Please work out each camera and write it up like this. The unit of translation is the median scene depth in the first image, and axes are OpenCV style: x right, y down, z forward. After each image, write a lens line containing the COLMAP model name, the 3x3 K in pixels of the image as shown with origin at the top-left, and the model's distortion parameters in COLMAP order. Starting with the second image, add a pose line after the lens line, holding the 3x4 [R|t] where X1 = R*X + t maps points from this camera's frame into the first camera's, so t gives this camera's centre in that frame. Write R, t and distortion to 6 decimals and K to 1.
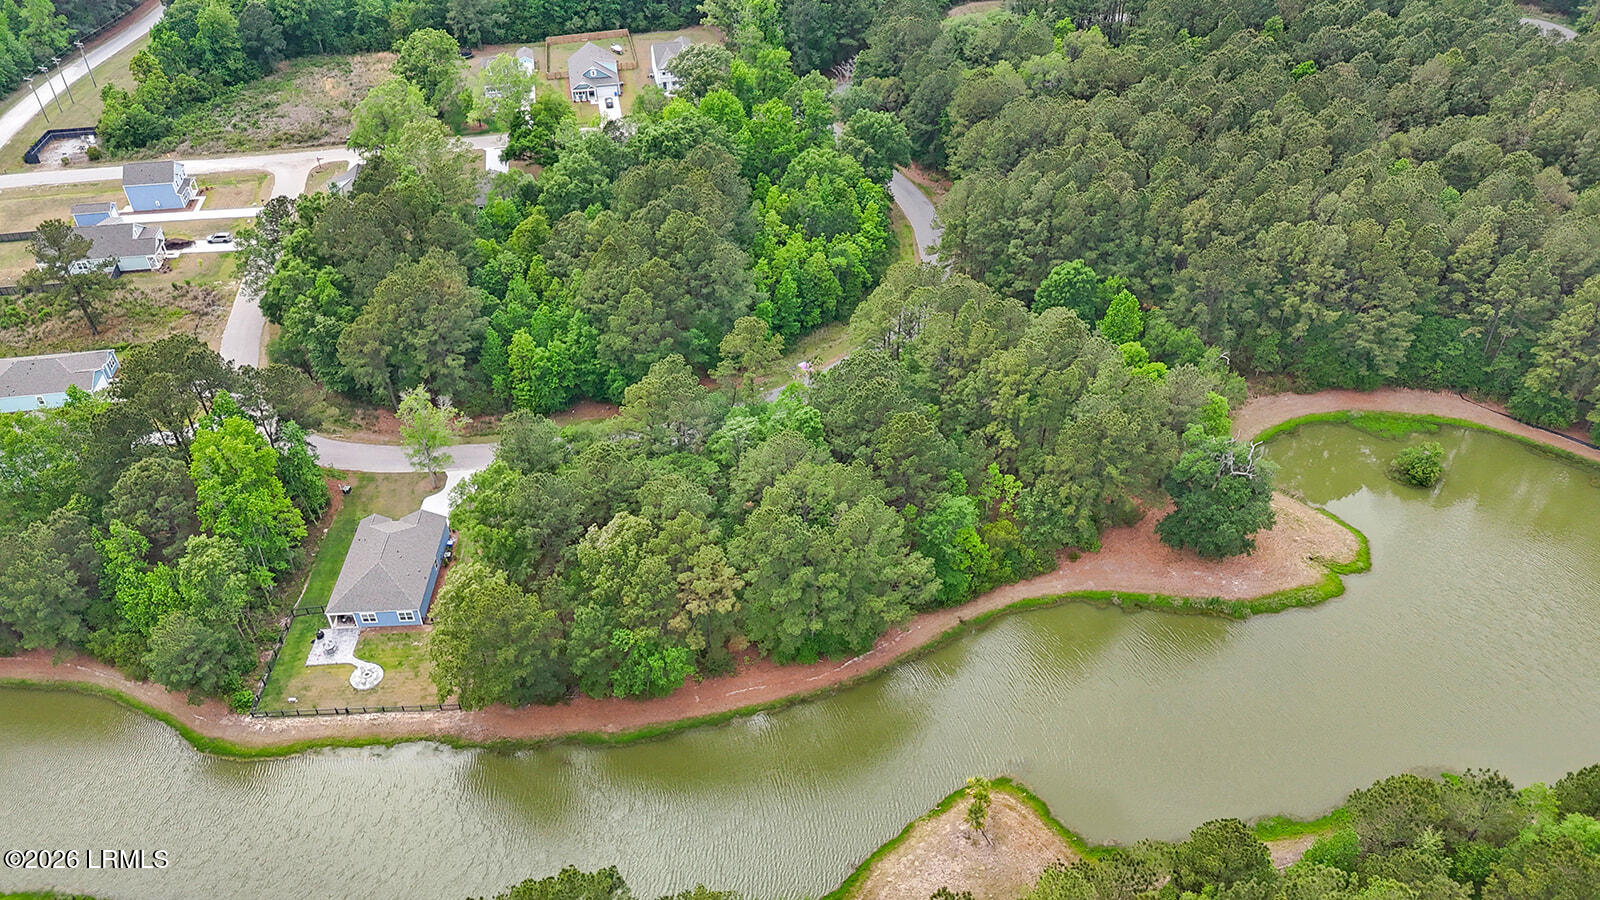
lens RADIAL K [[1184.5, 0, 800.0], [0, 1184.5, 450.0], [0, 0, 1]] dist [0.073588, -0.064012]
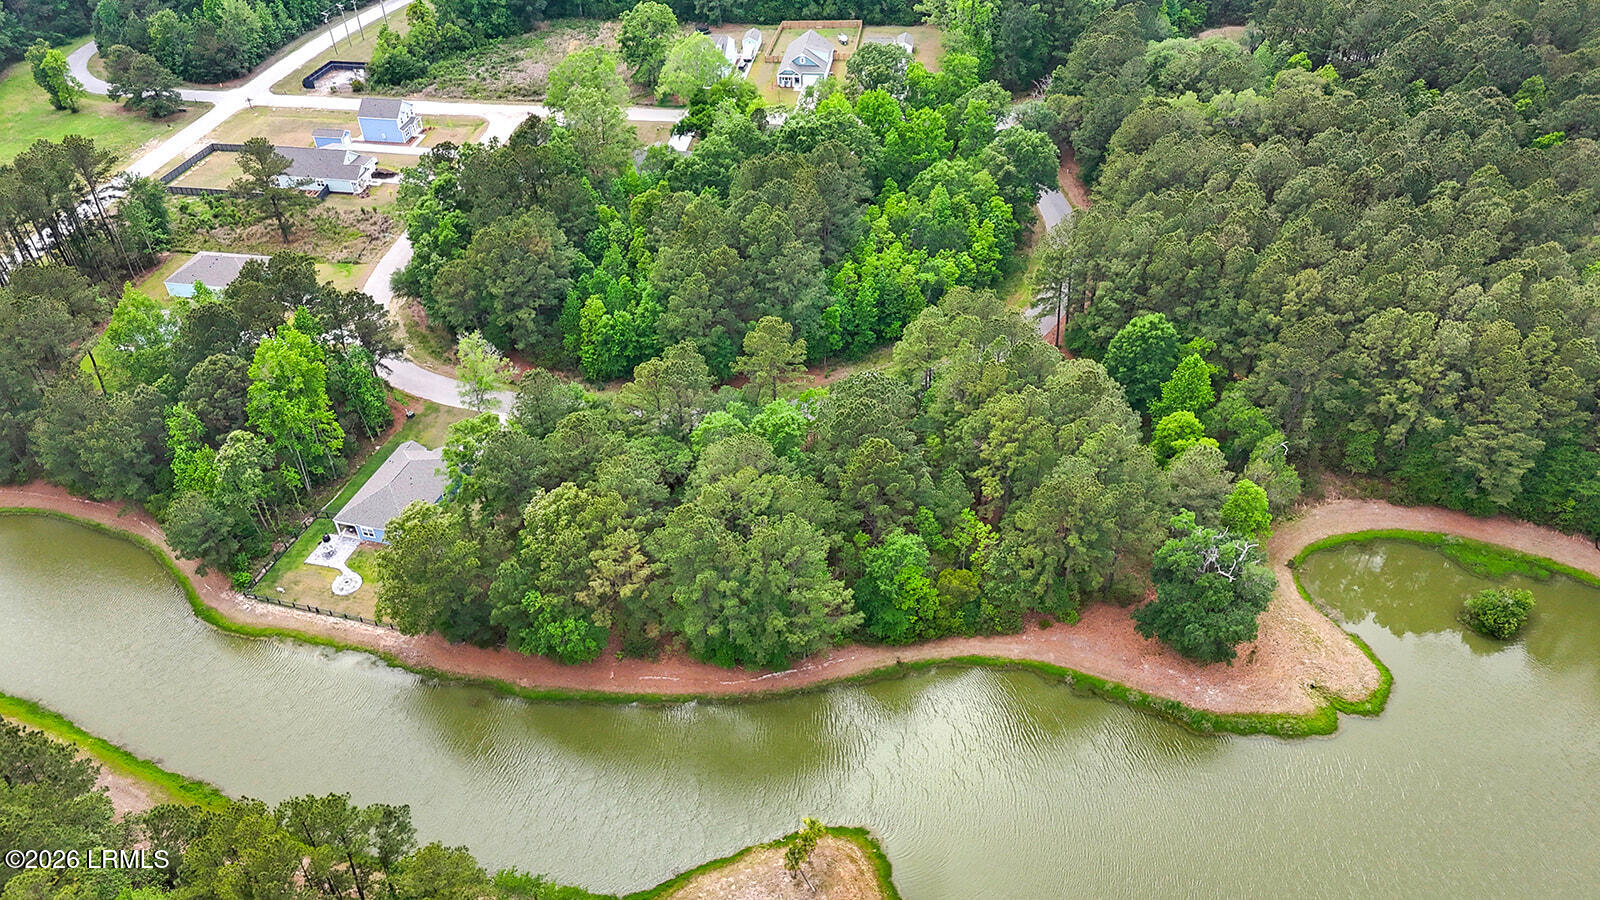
lens RADIAL K [[1184.5, 0, 800.0], [0, 1184.5, 450.0], [0, 0, 1]] dist [0.073588, -0.064012]
pose [[0.948843, 0.187959, -0.253710, 0.227806], [-0.186105, 0.982024, 0.031515, -0.033889], [0.255073, 0.017314, 0.966767, 0.037735]]
